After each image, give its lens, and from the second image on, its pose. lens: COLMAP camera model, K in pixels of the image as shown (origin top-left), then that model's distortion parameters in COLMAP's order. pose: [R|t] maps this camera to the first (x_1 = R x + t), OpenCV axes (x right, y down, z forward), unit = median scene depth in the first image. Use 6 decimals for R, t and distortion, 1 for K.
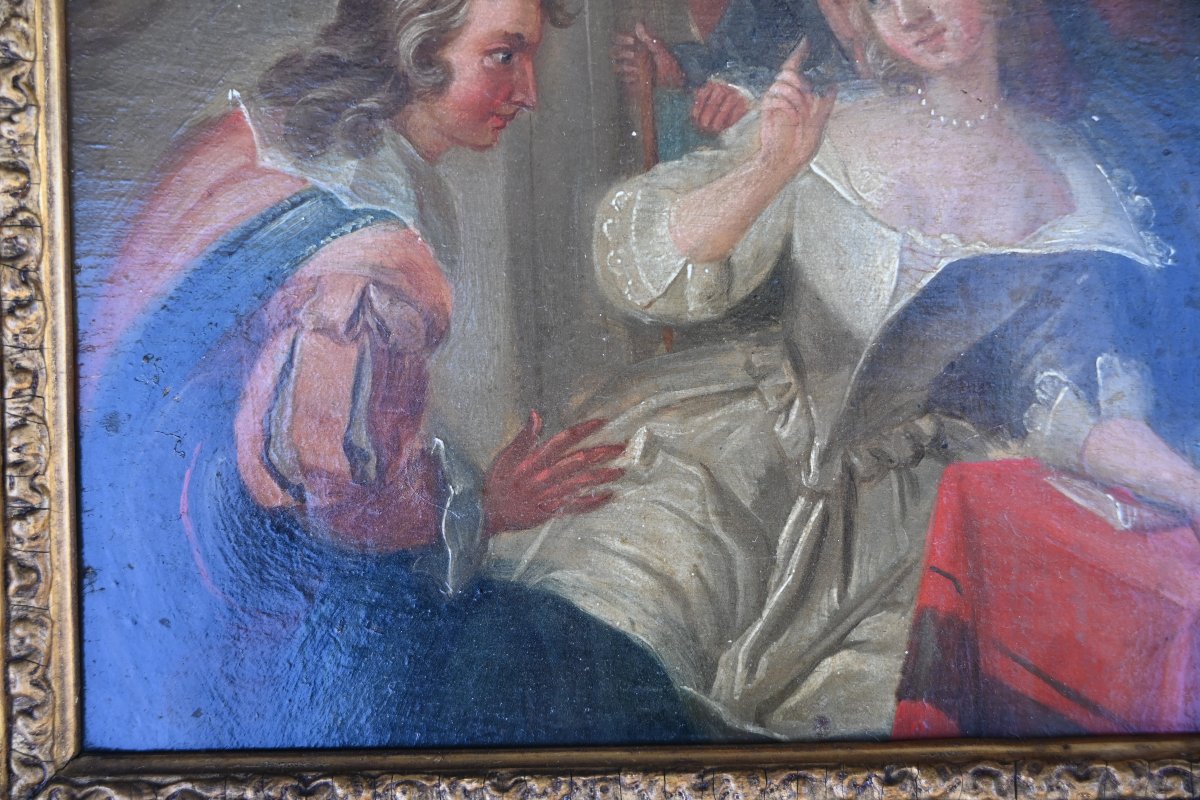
lens RADIAL K [[1607.2, 0, 605.4], [0, 1607.2, 391.2], [0, 0, 1]] dist [0.027217, -0.038479]
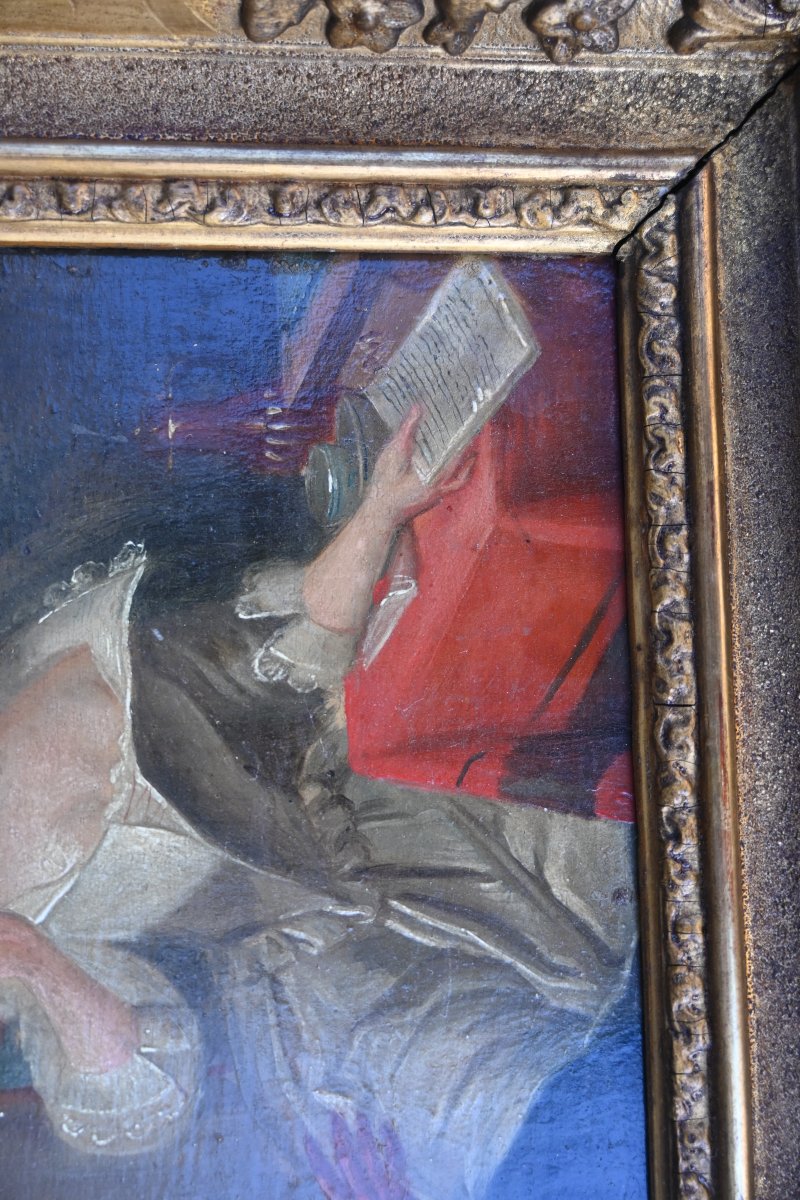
lens RADIAL K [[1607.2, 0, 390.1], [0, 1607.2, 596.1], [0, 0, 1]] dist [0.027217, -0.038479]
pose [[-0.007394, -0.997952, 0.063541, 0.257838], [0.999430, -0.005283, 0.033334, 0.037674], [-0.032930, 0.063751, 0.997422, 0.029451]]
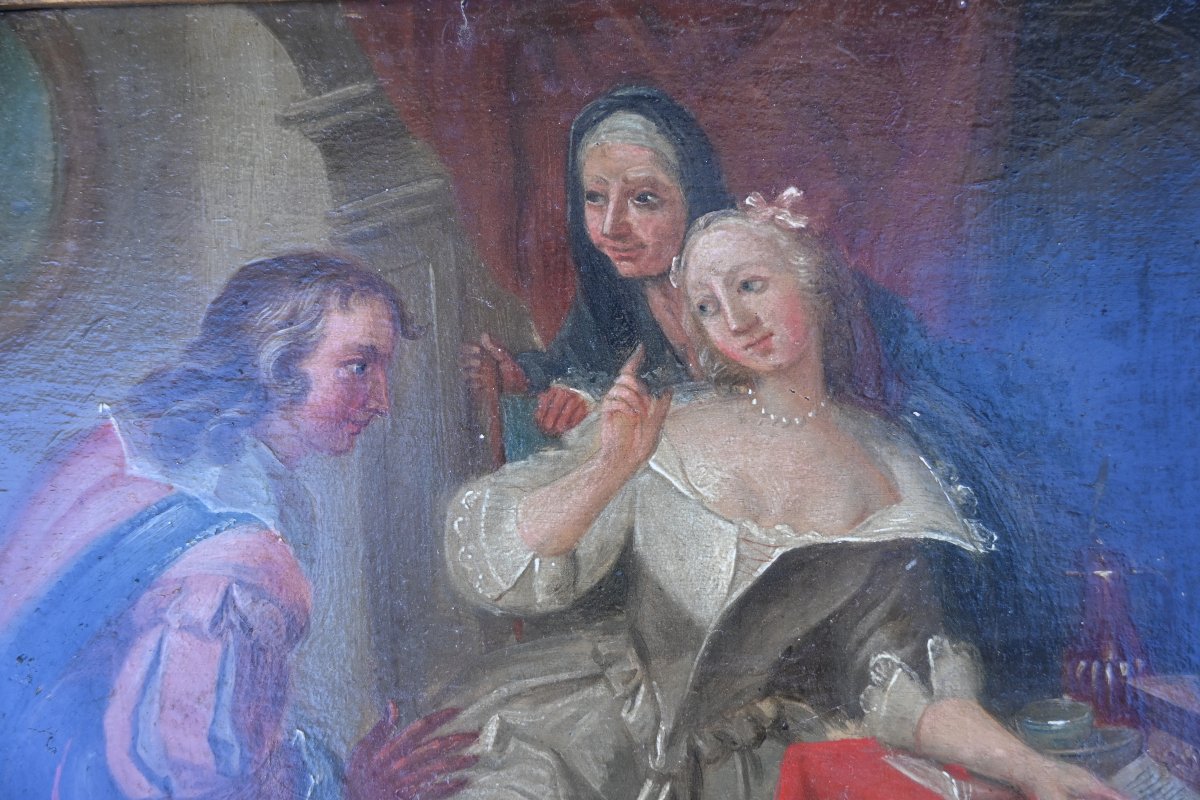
lens RADIAL K [[1607.2, 0, 605.4], [0, 1607.2, 391.2], [0, 0, 1]] dist [0.027217, -0.038479]
pose [[0.999813, -0.018552, -0.005388, 0.104767], [0.018087, 0.996913, -0.076407, -0.106604], [0.006789, 0.076295, 0.997062, -0.058270]]
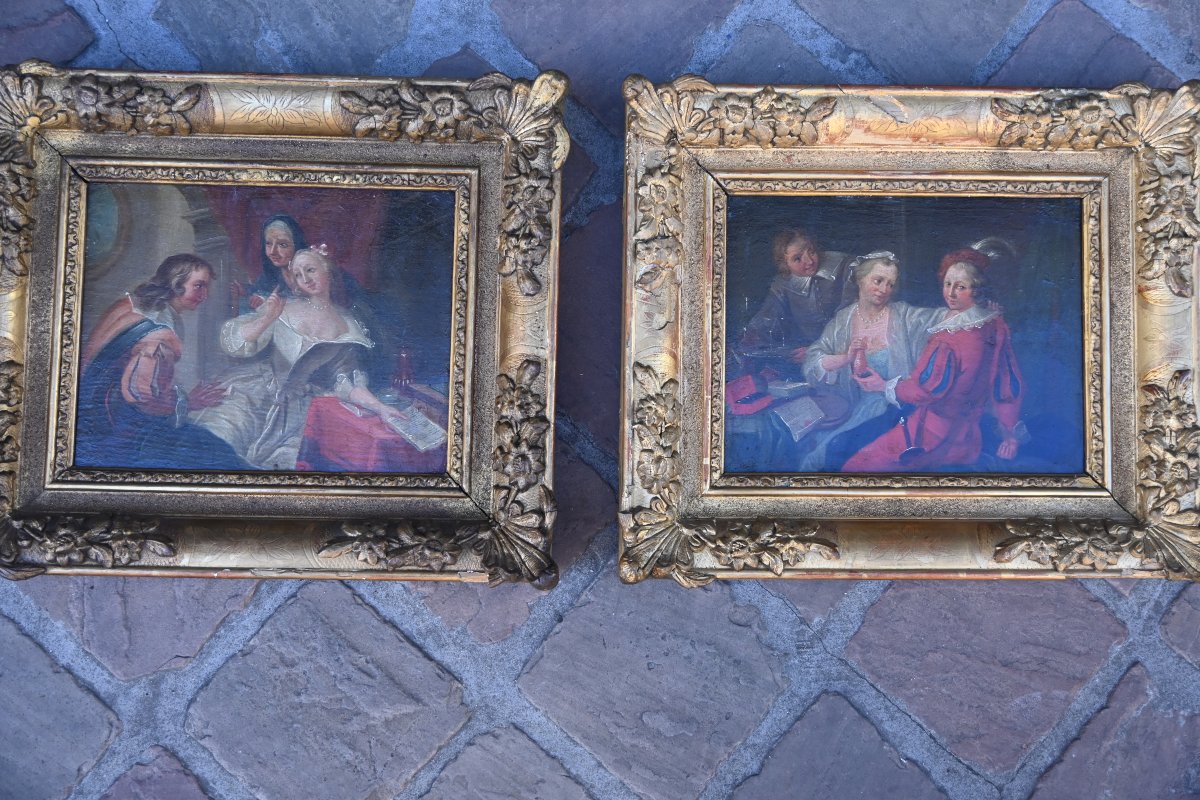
lens RADIAL K [[1607.2, 0, 605.4], [0, 1607.2, 391.2], [0, 0, 1]] dist [0.027217, -0.038479]
pose [[0.998825, 0.034580, 0.033968, 0.772266], [-0.029744, 0.990563, -0.133789, 0.516872], [-0.038273, 0.132621, 0.990428, -2.767491]]
